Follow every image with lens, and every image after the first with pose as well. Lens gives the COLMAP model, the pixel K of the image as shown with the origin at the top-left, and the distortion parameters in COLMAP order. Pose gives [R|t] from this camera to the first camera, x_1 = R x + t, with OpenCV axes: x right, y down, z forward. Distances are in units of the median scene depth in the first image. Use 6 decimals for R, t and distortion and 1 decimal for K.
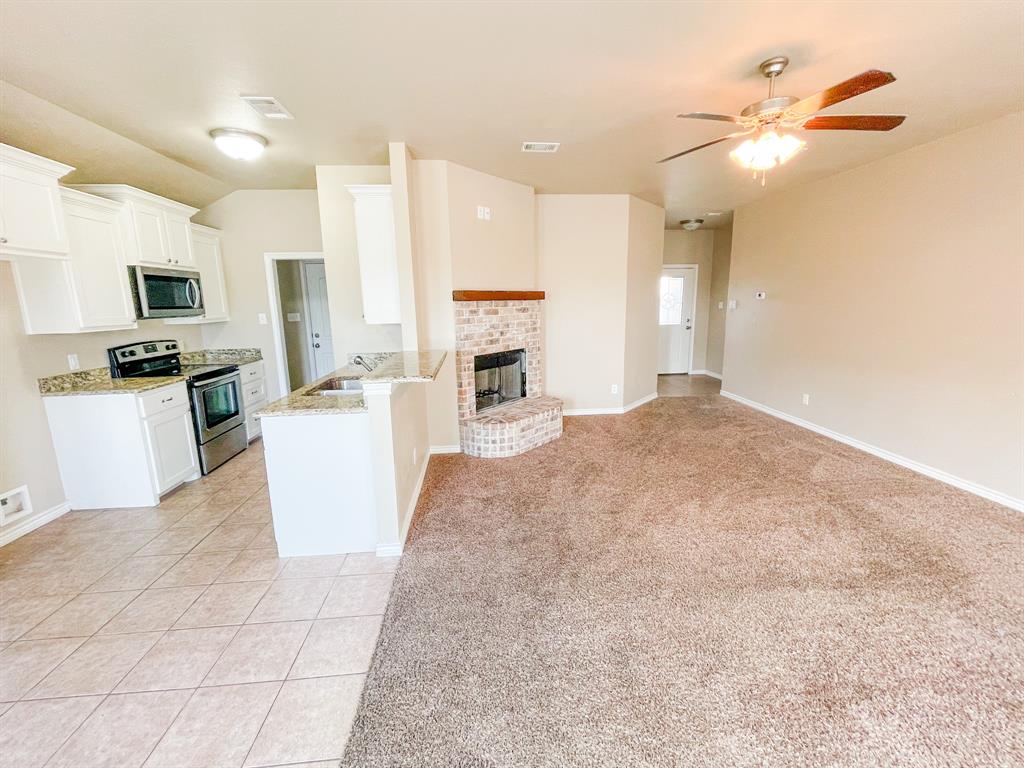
lens RADIAL K [[419.3, 0, 513.2], [0, 419.3, 383.1], [0, 0, 1]] dist [-0.001505, -0.000685]
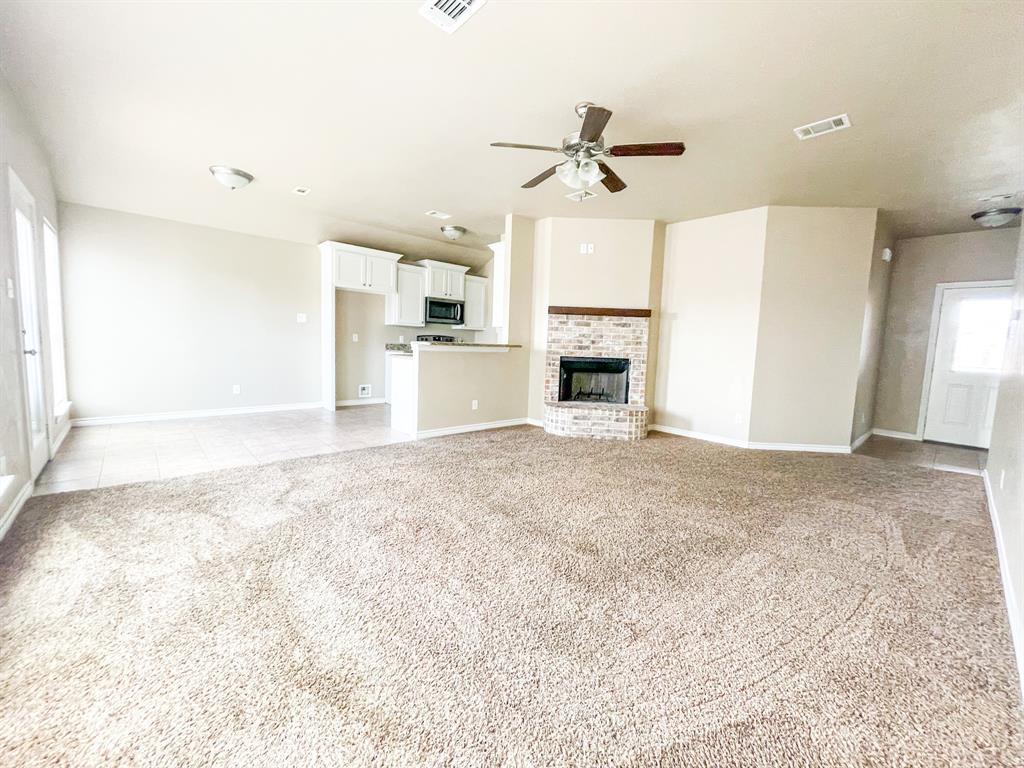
lens RADIAL K [[419.3, 0, 513.2], [0, 419.3, 383.1], [0, 0, 1]] dist [-0.001505, -0.000685]
pose [[0.605752, 0.119800, -0.786583, 0.931682], [-0.199473, 0.979894, -0.004373, 0.058376], [0.770244, 0.159550, 0.617469, 0.094756]]
